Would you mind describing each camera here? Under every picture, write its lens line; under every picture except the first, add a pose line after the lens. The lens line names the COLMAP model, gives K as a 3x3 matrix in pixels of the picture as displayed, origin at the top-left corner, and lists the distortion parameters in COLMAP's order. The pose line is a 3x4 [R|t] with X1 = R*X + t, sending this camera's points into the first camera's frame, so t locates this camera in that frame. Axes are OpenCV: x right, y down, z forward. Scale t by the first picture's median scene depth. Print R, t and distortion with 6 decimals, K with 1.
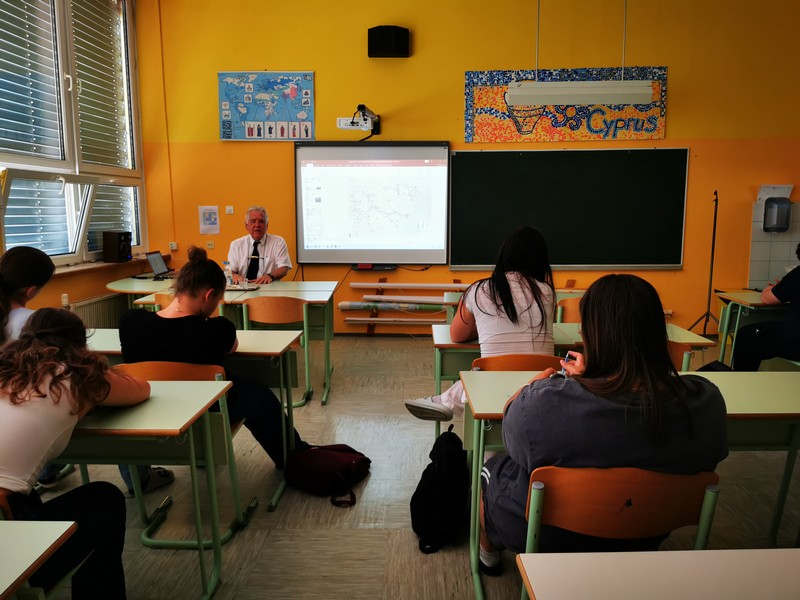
lens RADIAL K [[630.7, 0, 400.0], [0, 630.7, 300.0], [0, 0, 1]] dist [0.075919, -0.103284]
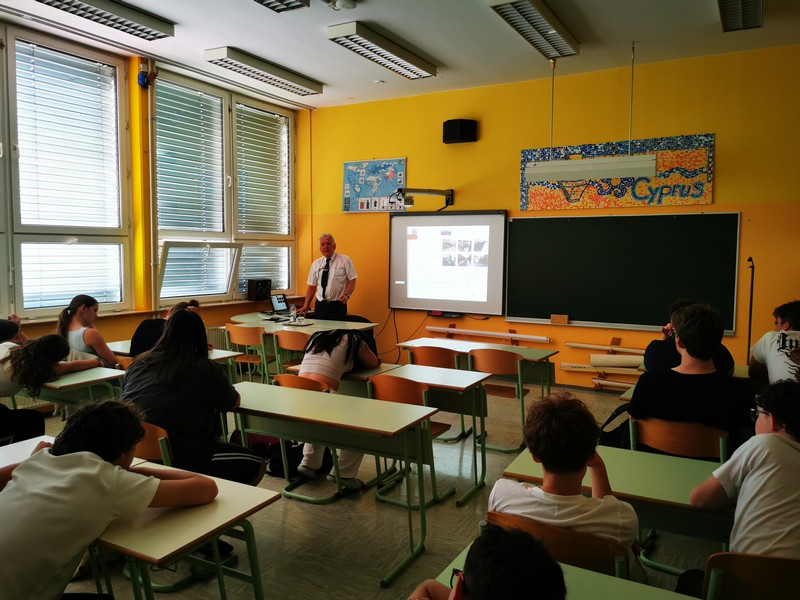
lens RADIAL K [[630.7, 0, 400.0], [0, 630.7, 300.0], [0, 0, 1]] dist [0.075919, -0.103284]
pose [[0.885269, 0.047364, -0.462661, 0.447725], [-0.077500, 0.995915, -0.046336, -0.018257], [0.458577, 0.076875, 0.885323, -0.096690]]
